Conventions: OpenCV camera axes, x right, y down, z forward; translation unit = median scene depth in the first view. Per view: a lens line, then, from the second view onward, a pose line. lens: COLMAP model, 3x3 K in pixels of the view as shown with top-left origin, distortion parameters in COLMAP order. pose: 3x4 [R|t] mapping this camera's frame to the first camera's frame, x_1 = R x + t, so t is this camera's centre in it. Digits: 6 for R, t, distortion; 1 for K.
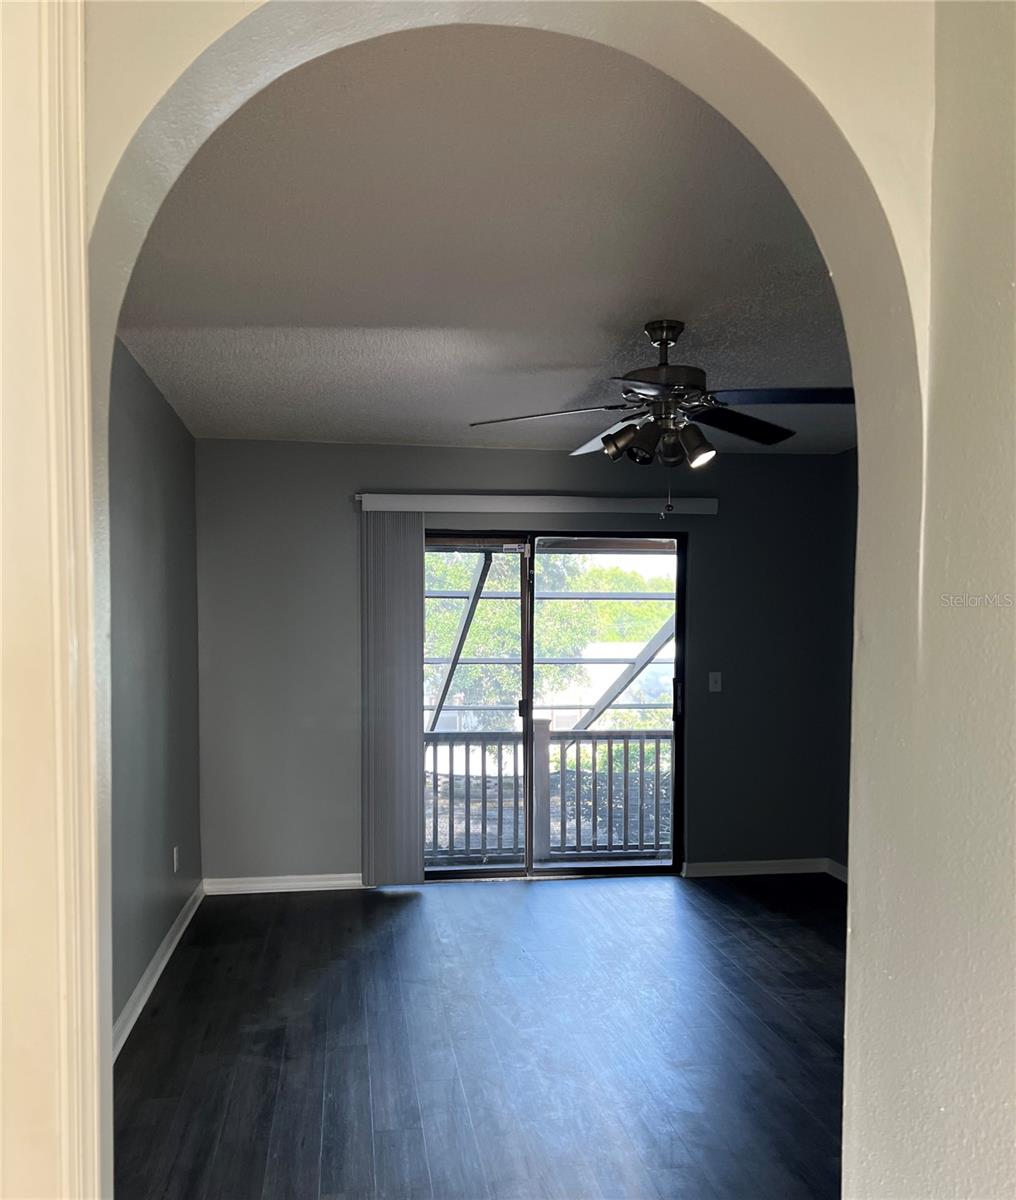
lens RADIAL K [[1204.3, 0, 503.5], [0, 1204.3, 610.2], [0, 0, 1]] dist [0.037902, 0.000000]
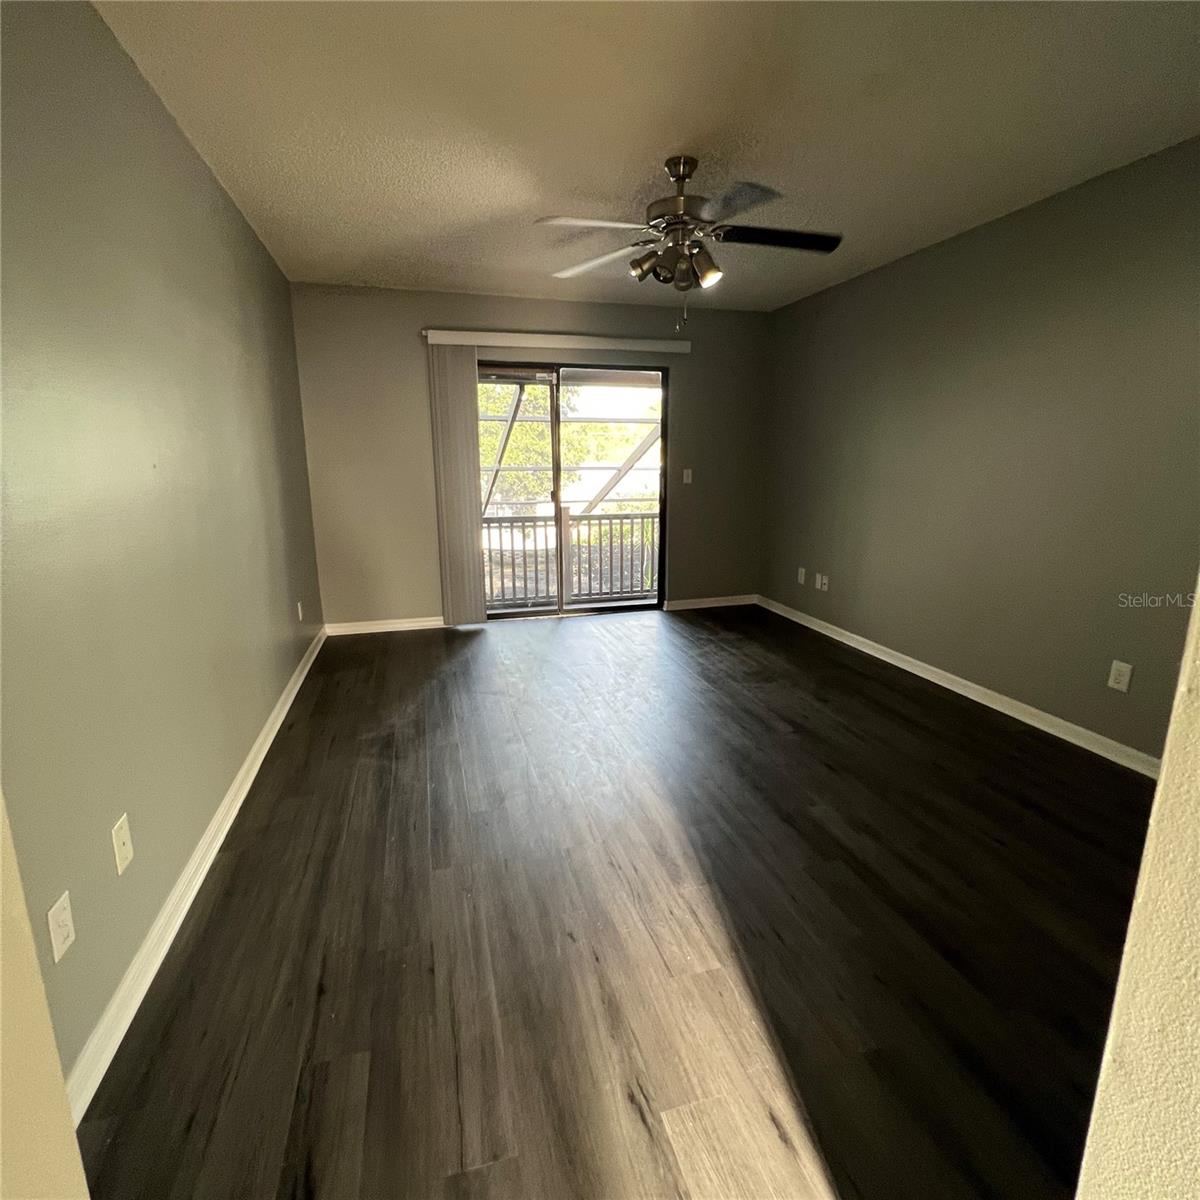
lens RADIAL K [[706.0, 0, 600.4], [0, 706.0, 589.3], [0, 0, 1]] dist [-0.001078, -0.001154]
pose [[0.992314, -0.032337, 0.119447, -0.037279], [0.009529, 0.982354, 0.186787, 0.041440], [-0.123379, -0.184213, 0.975112, 0.214190]]
